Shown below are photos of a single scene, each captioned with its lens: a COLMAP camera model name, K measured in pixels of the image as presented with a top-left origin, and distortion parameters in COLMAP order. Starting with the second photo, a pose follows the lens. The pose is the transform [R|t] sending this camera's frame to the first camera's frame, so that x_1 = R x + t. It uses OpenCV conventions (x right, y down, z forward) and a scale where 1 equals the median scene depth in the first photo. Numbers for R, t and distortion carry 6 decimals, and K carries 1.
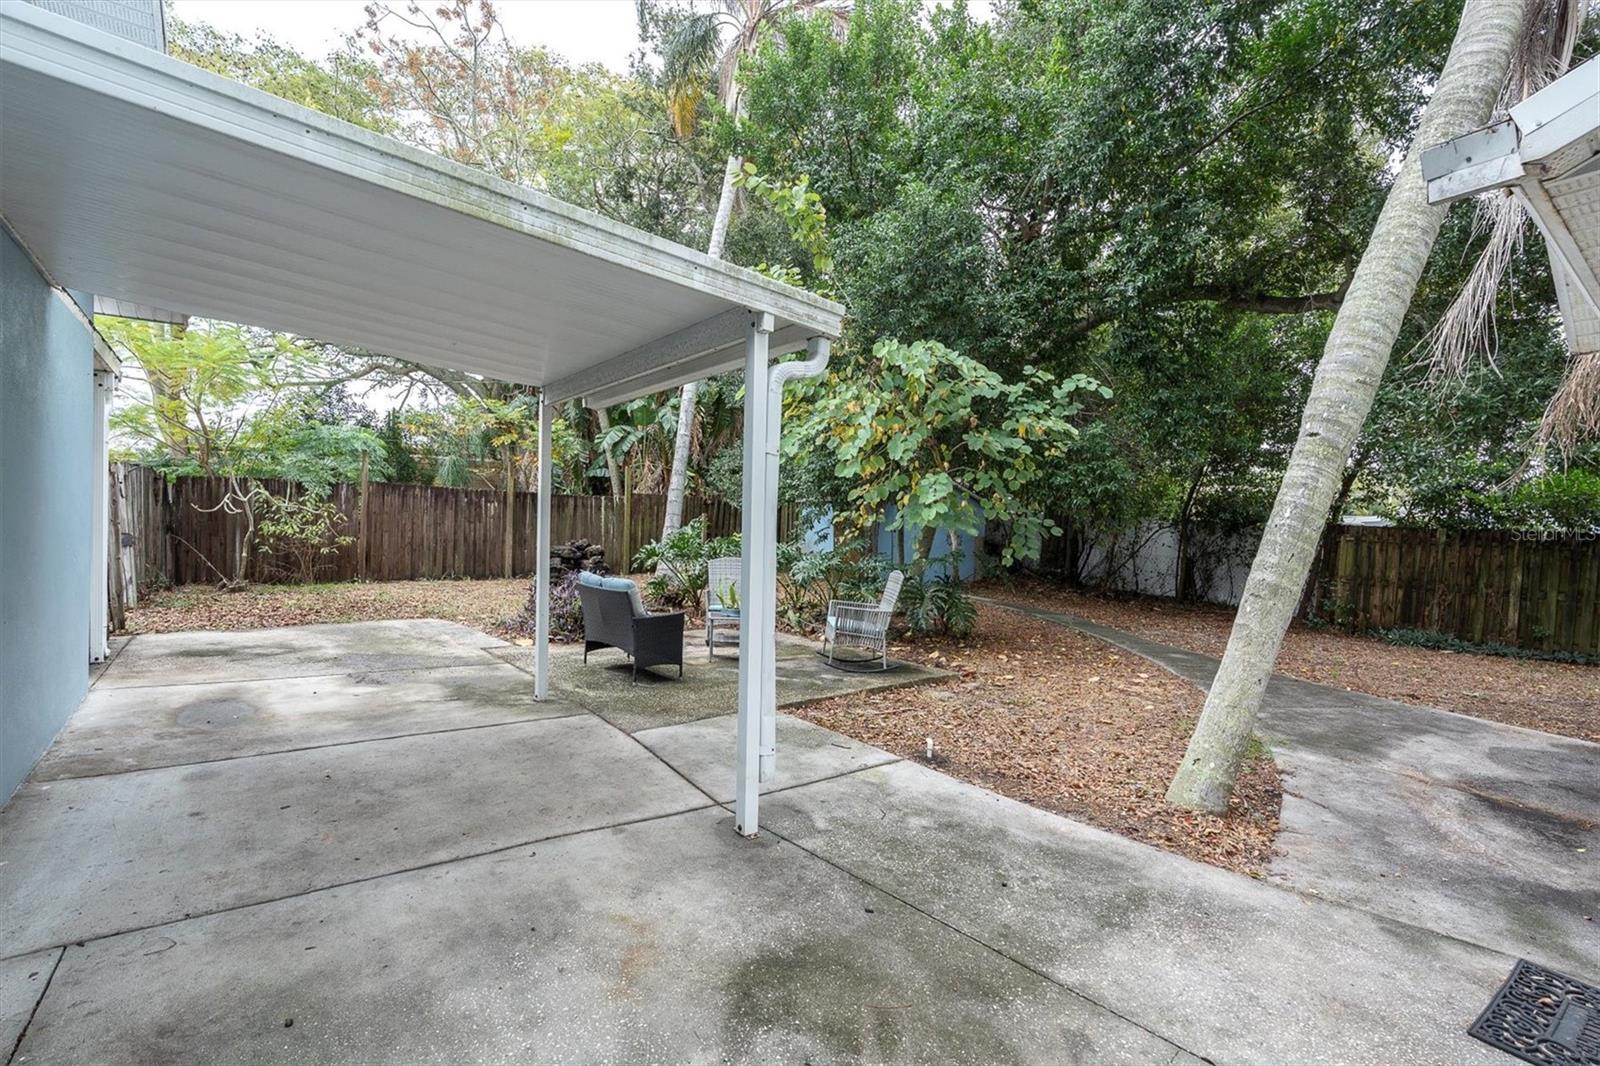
lens RADIAL K [[720.3, 0, 800.0], [0, 720.3, 533.0], [0, 0, 1]] dist [0.002213, 0.000286]
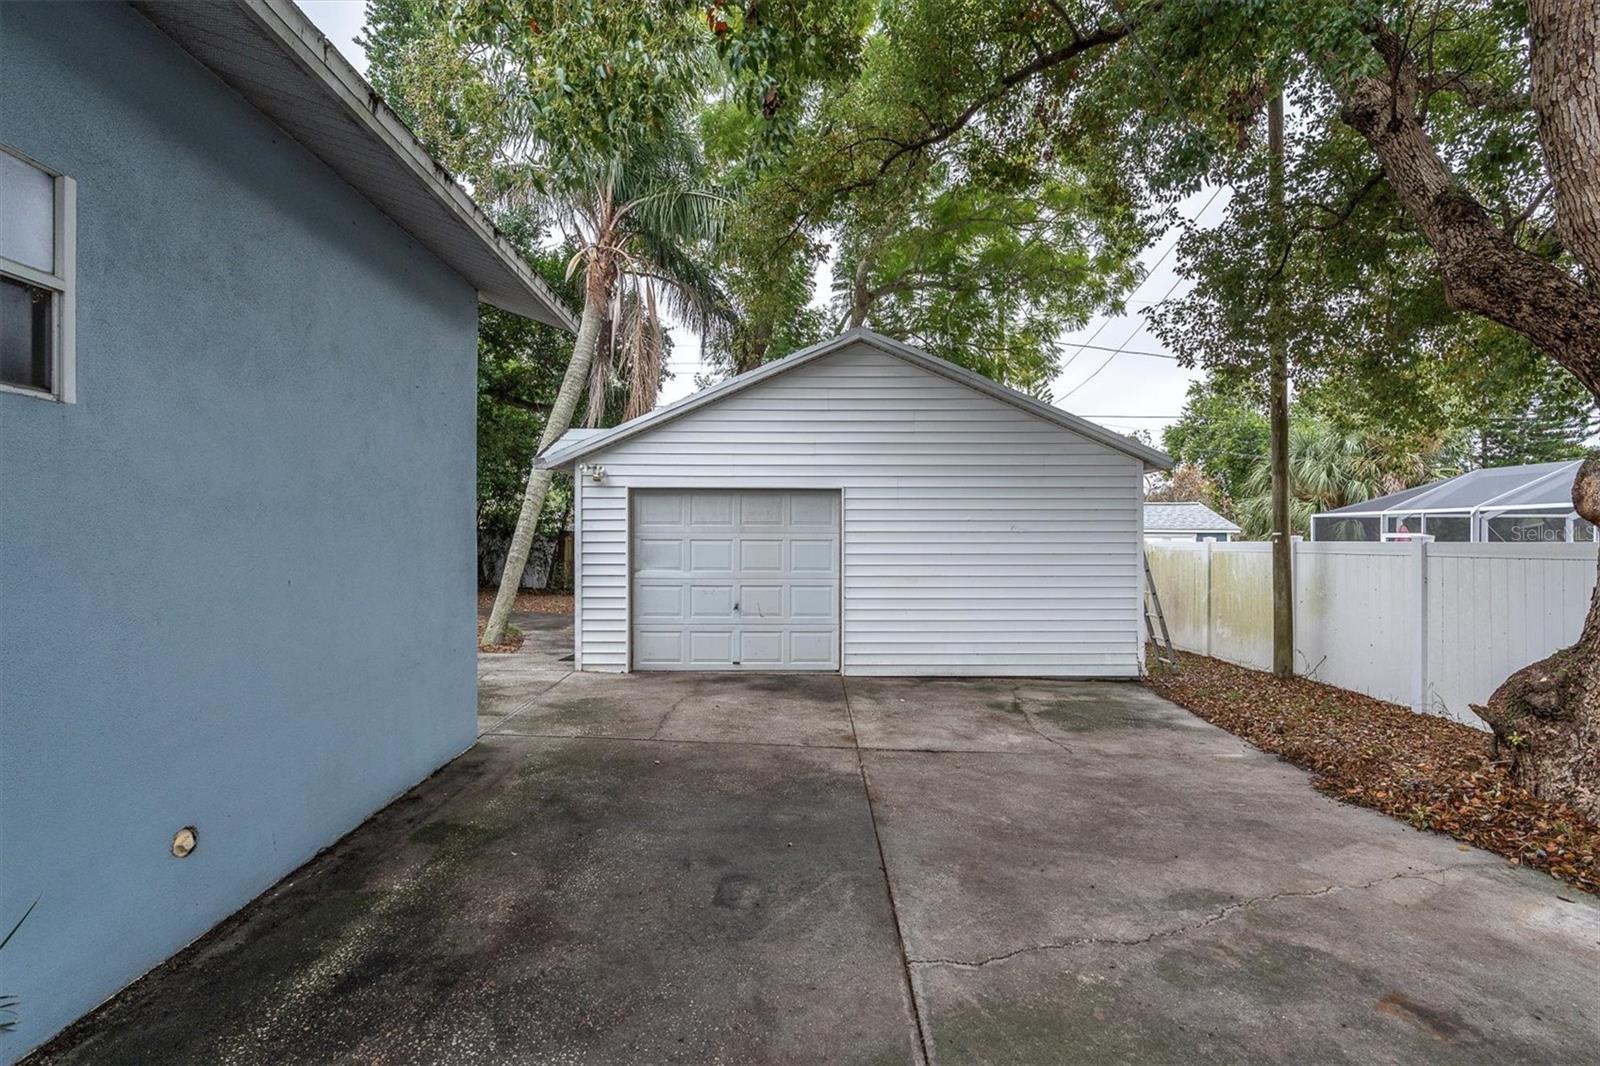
lens RADIAL K [[720.3, 0, 800.0], [0, 720.3, 533.0], [0, 0, 1]] dist [0.002213, 0.000286]
pose [[0.603608, -0.022496, 0.796964, -0.332333], [0.026792, 0.999610, 0.007923, -0.004119], [-0.796831, 0.016570, 0.603975, -0.578141]]
